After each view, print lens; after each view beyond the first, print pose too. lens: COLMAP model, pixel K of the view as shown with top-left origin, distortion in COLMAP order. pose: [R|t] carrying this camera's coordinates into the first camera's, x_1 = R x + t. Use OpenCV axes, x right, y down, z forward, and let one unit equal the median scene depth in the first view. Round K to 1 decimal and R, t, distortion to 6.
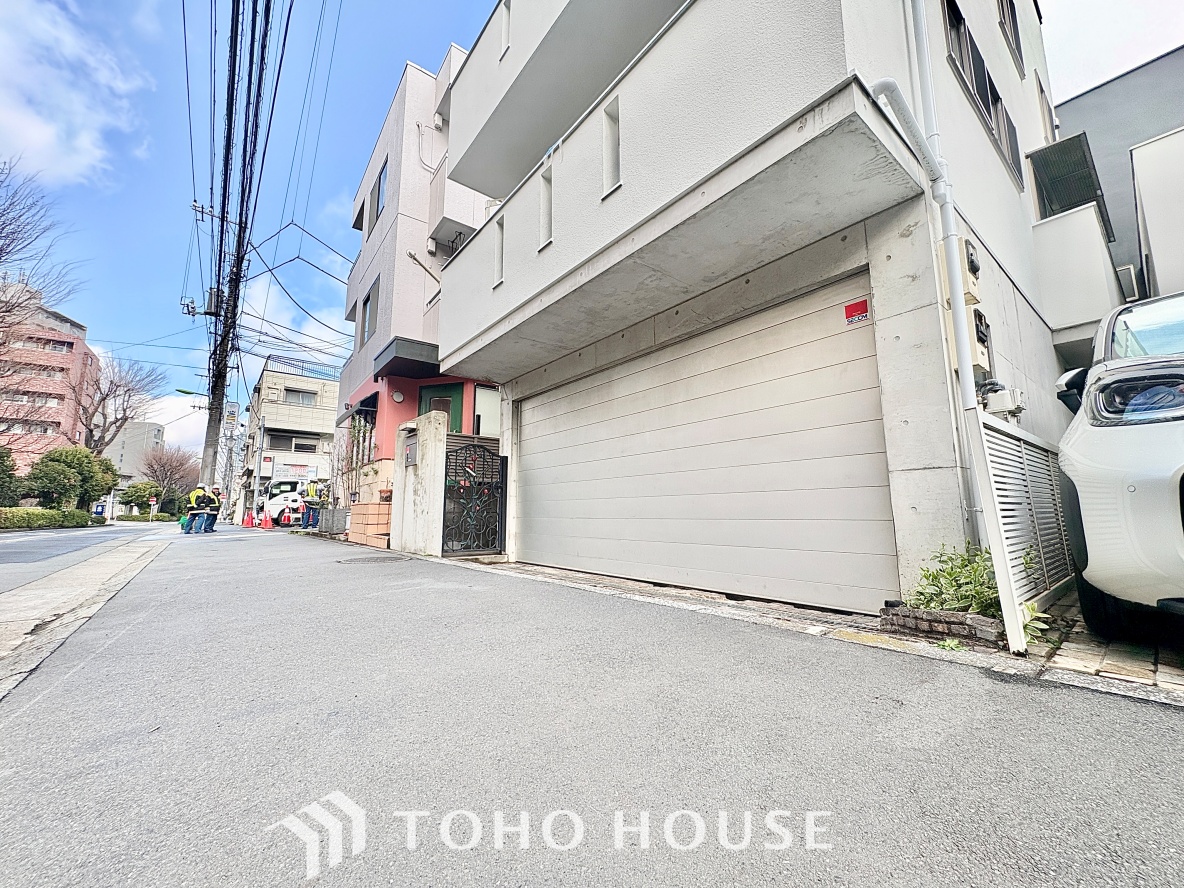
lens RADIAL K [[468.8, 0, 596.3], [0, 468.8, 439.8], [0, 0, 1]] dist [0.000509, -0.000613]
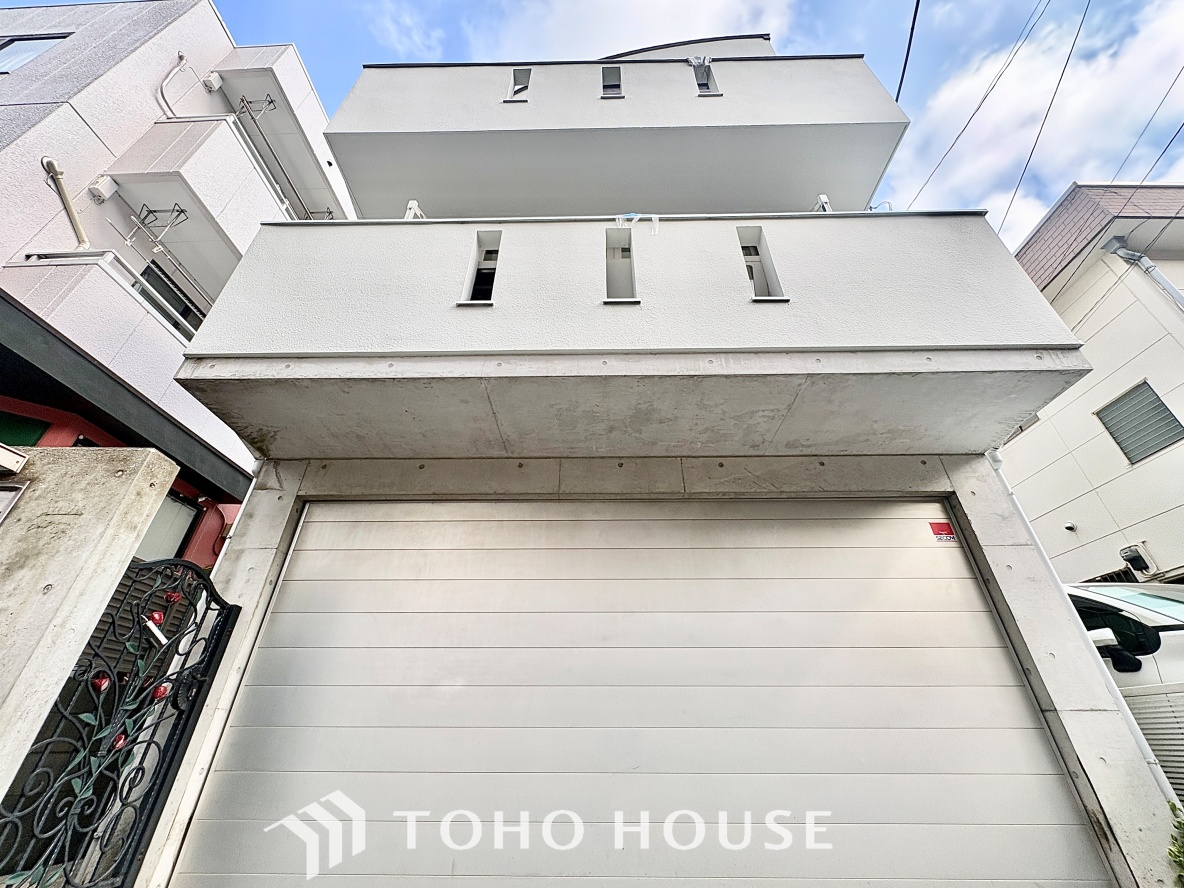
lens RADIAL K [[468.8, 0, 586.8], [0, 468.8, 443.3], [0, 0, 1]] dist [0.000509, -0.000613]
pose [[0.642095, 0.420330, 0.641122, -0.446595], [-0.126144, 0.882820, -0.452455, 0.078389], [-0.756176, 0.209645, 0.619877, 0.590892]]
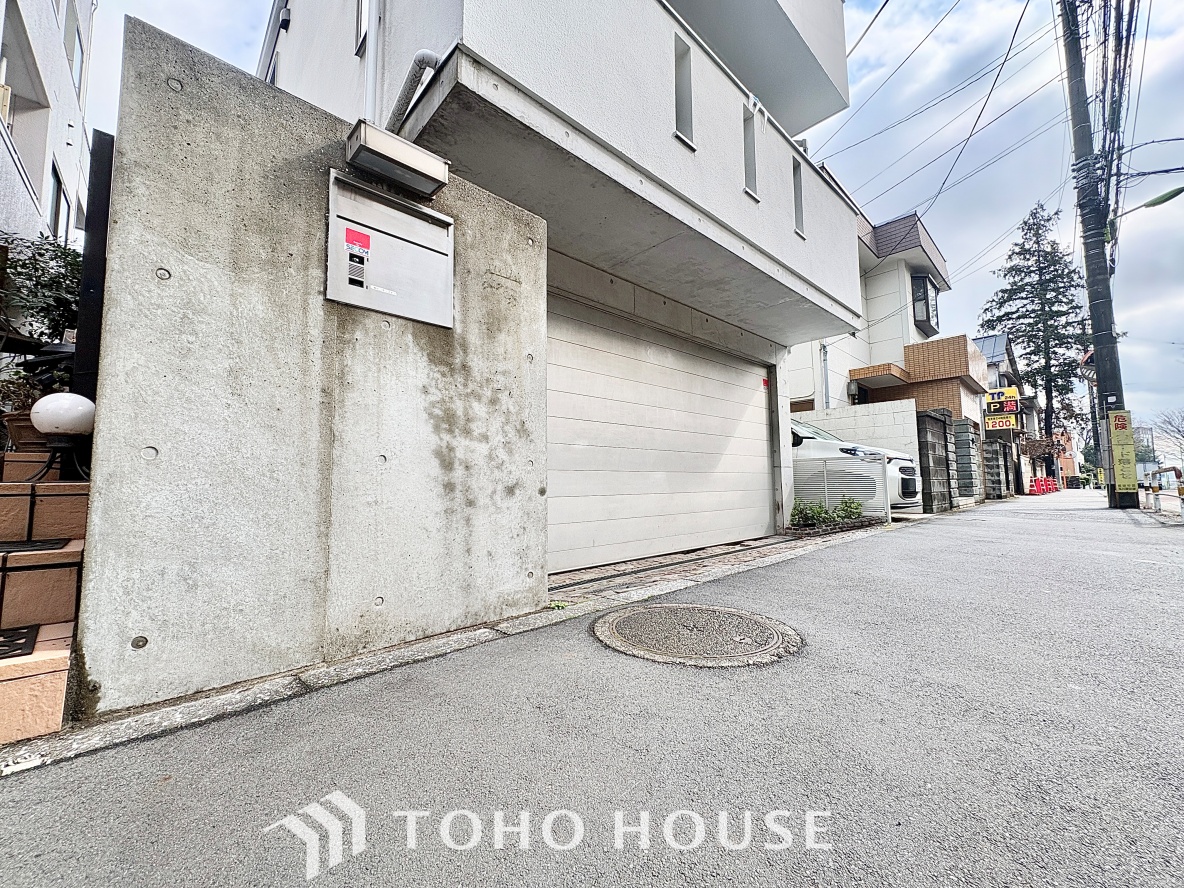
lens RADIAL K [[468.8, 0, 591.0], [0, 468.8, 439.8], [0, 0, 1]] dist [0.000509, -0.000613]
pose [[-0.066167, 0.097772, 0.993007, -0.850917], [-0.147381, 0.983314, -0.106638, 0.175327], [-0.986864, -0.153406, -0.050654, 1.154084]]
